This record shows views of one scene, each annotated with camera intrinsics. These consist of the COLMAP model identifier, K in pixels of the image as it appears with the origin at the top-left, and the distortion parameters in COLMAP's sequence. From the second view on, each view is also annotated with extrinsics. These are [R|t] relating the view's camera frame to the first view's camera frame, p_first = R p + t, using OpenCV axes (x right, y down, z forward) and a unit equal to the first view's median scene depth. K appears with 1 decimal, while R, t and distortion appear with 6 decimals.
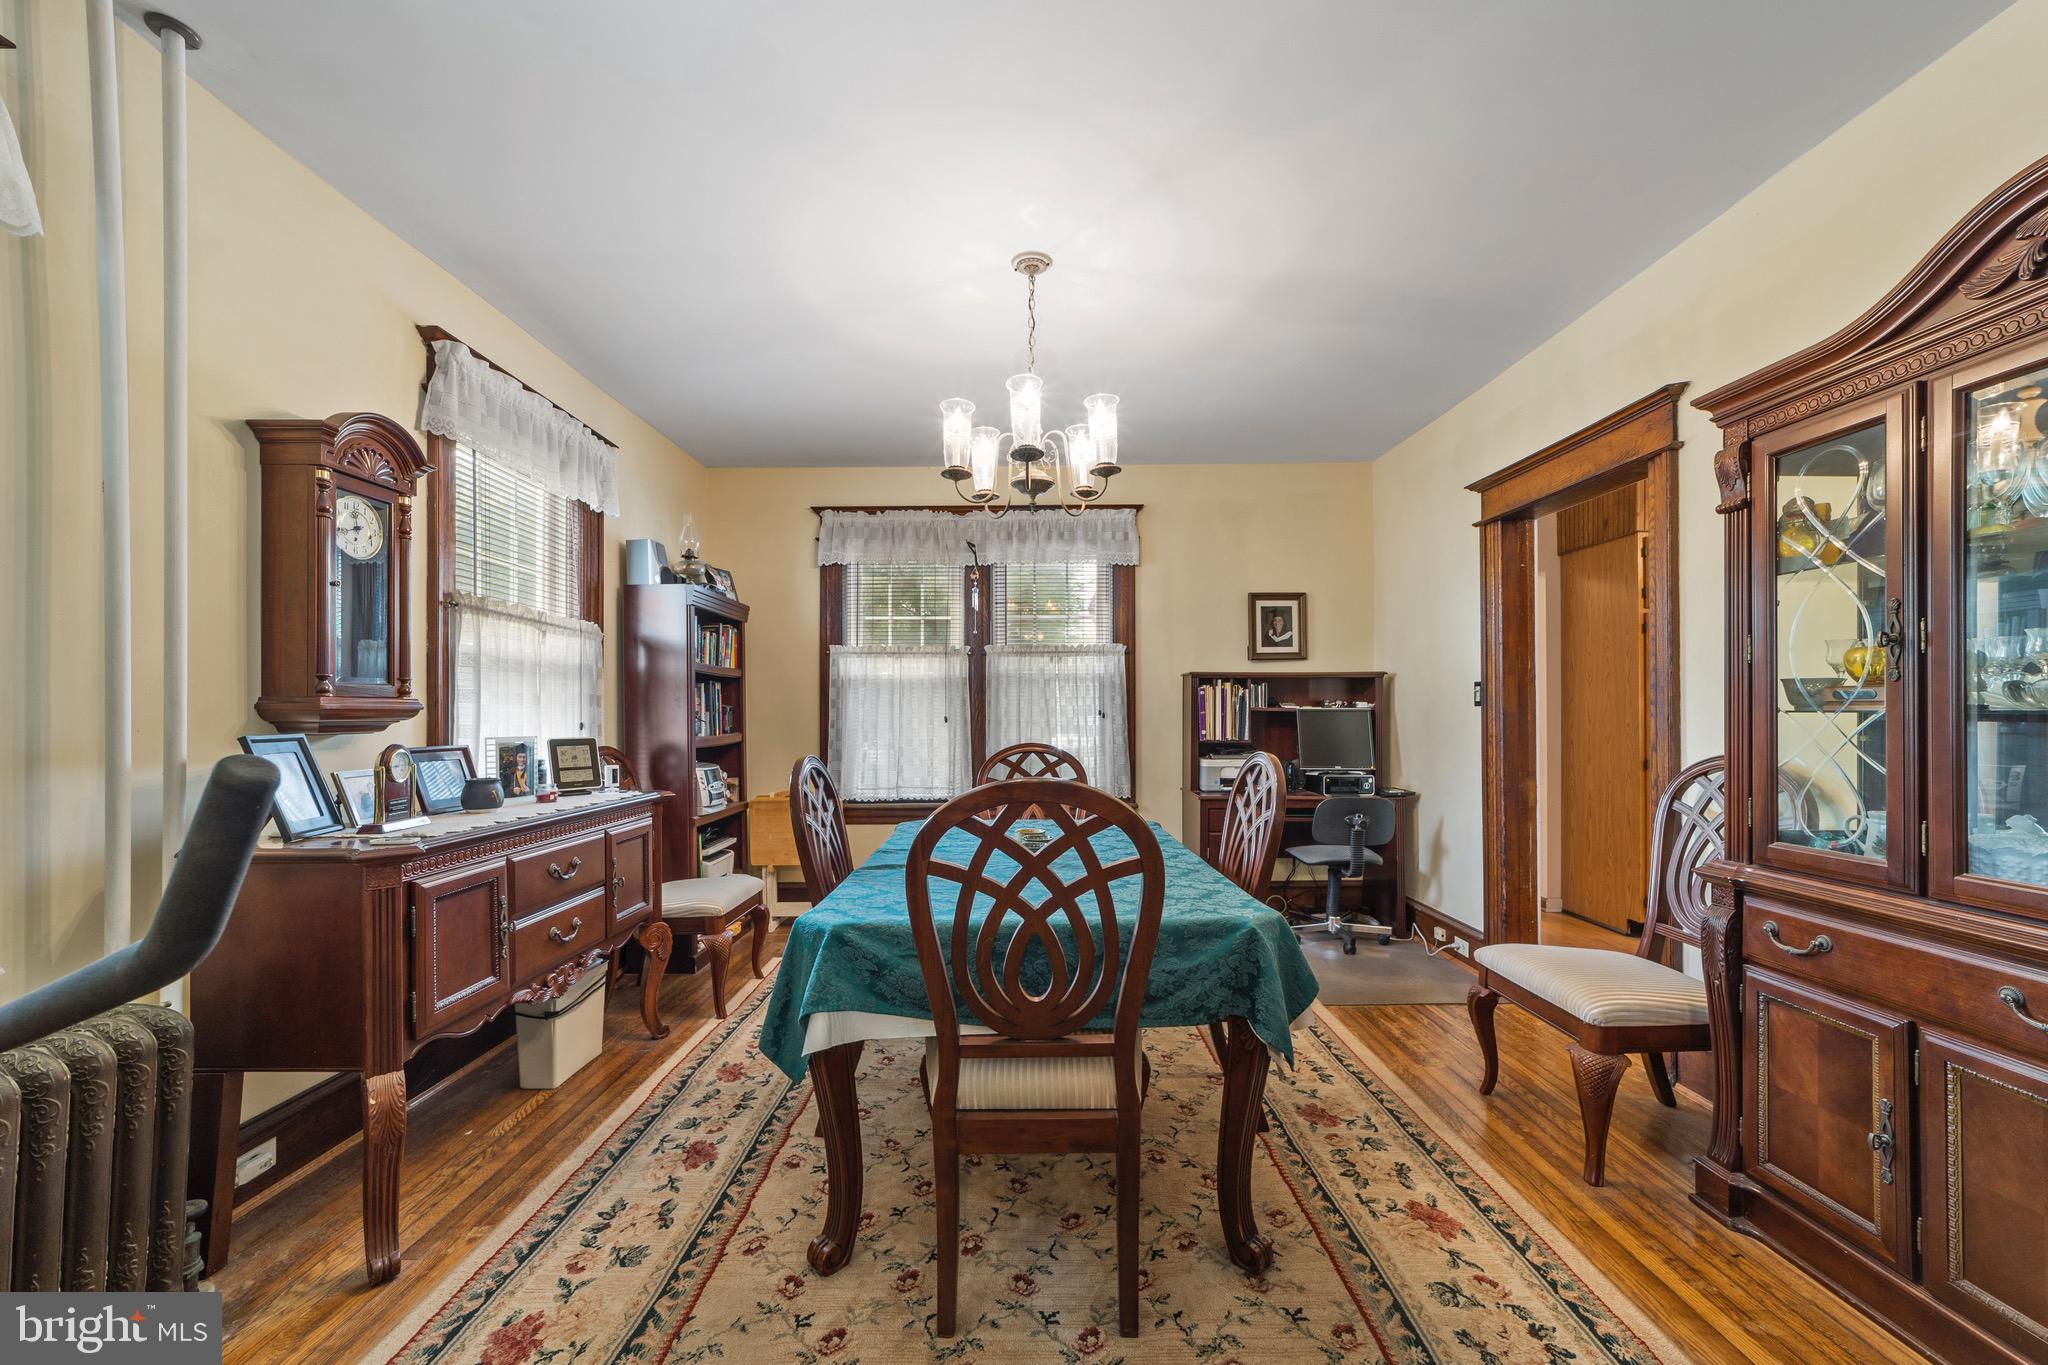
lens RADIAL K [[804.6, 0, 1034.6], [0, 804.6, 703.7], [0, 0, 1]] dist [-0.031587, 0.008837]
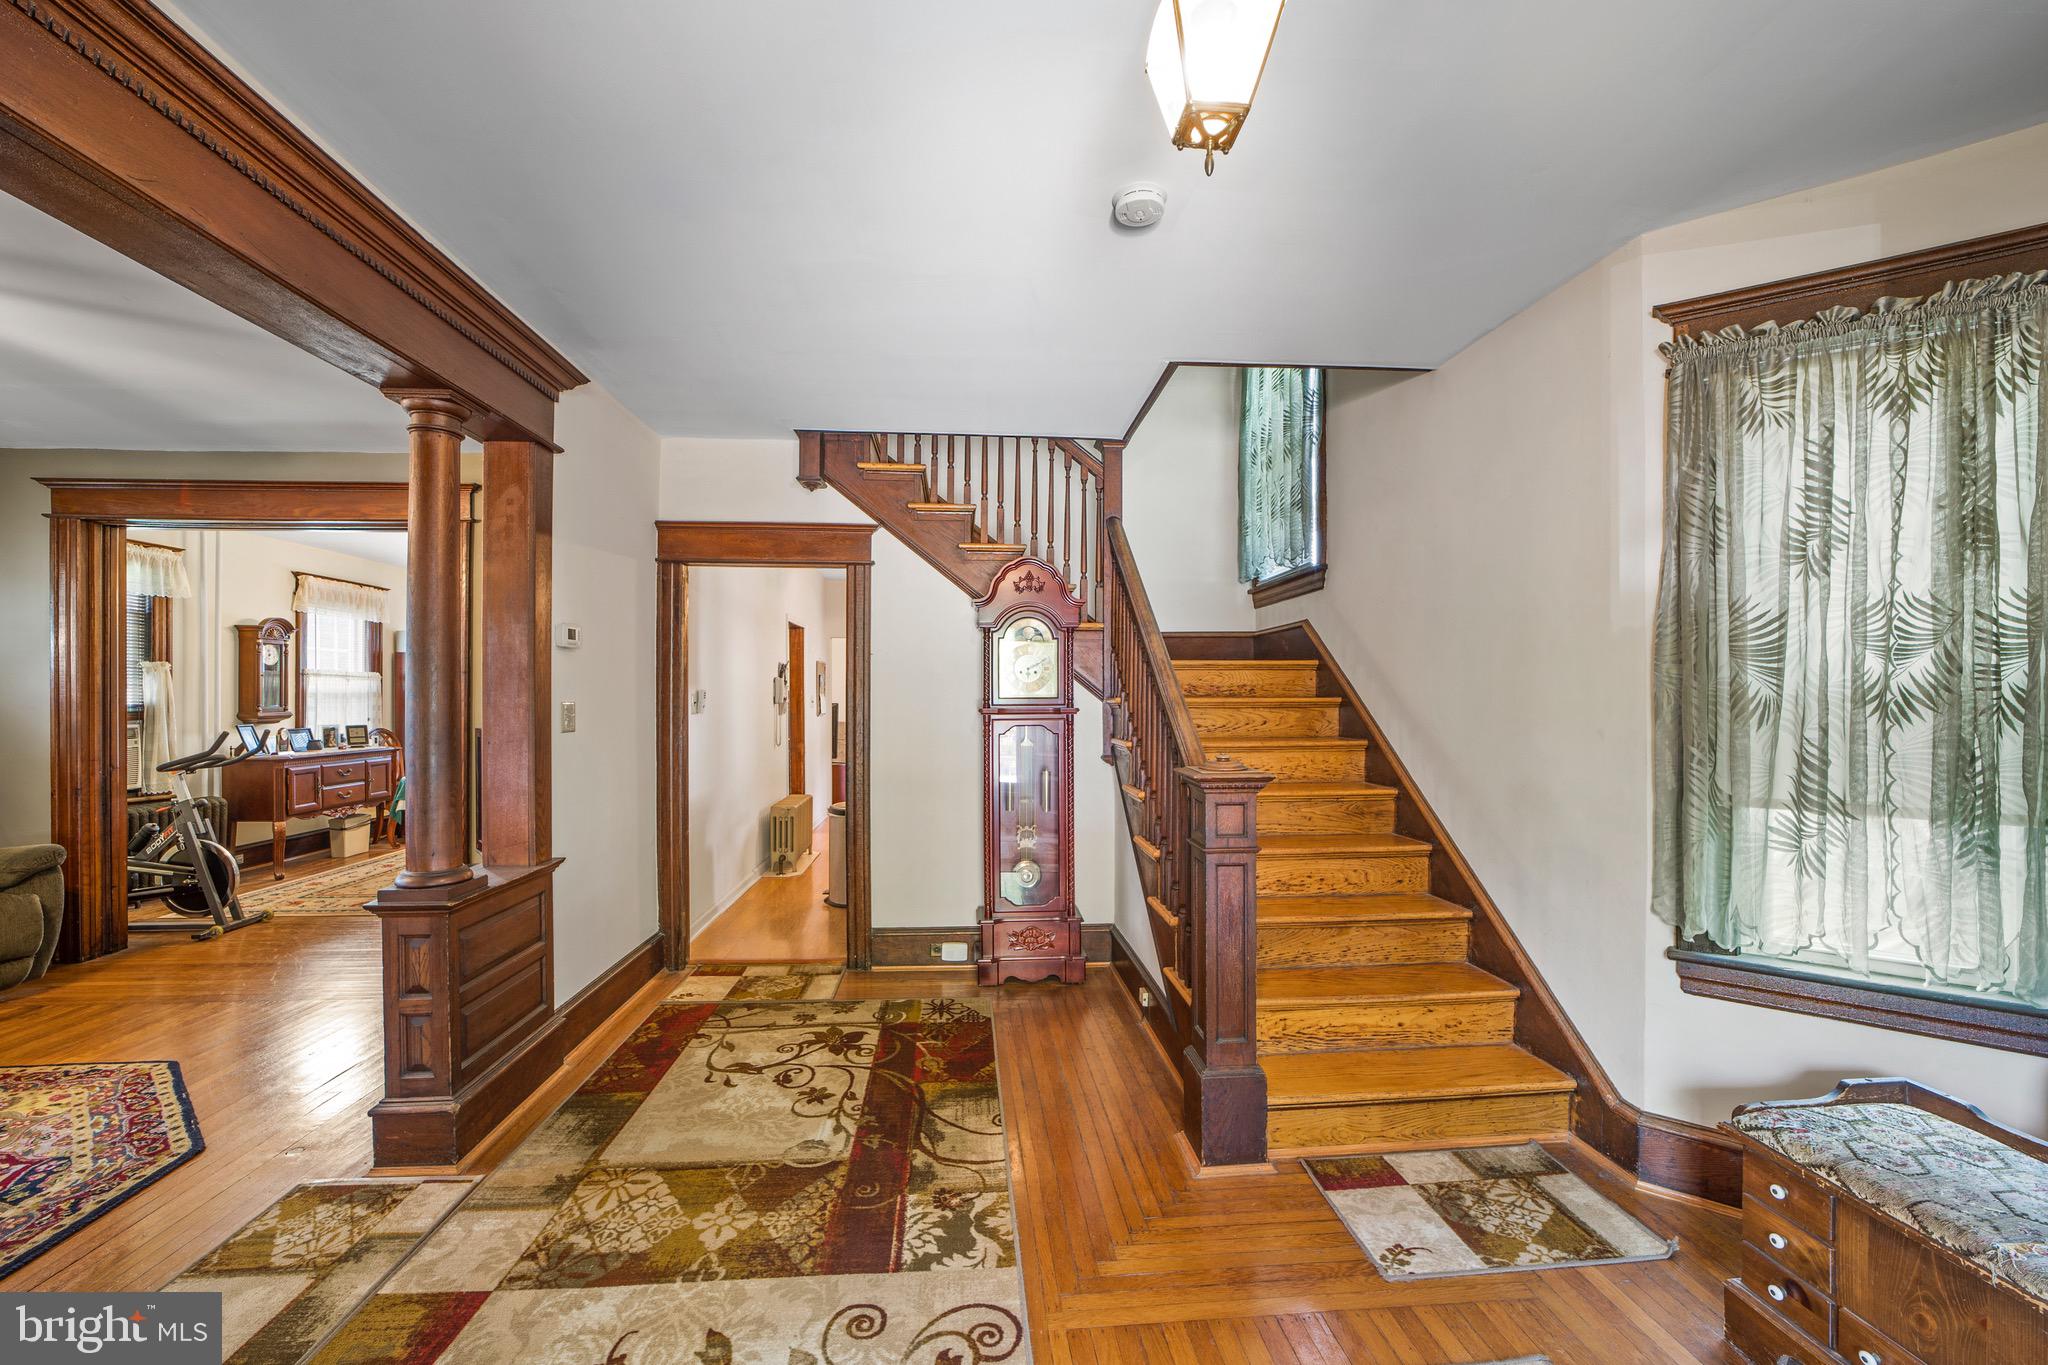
lens RADIAL K [[804.6, 0, 1015.7], [0, 804.6, 686.4], [0, 0, 1]] dist [-0.031587, 0.008837]
pose [[0.996962, 0.007948, 0.077480, 1.581109], [-0.007846, 0.999968, -0.001621, -0.111288], [-0.077490, 0.001009, 0.996993, -2.005539]]
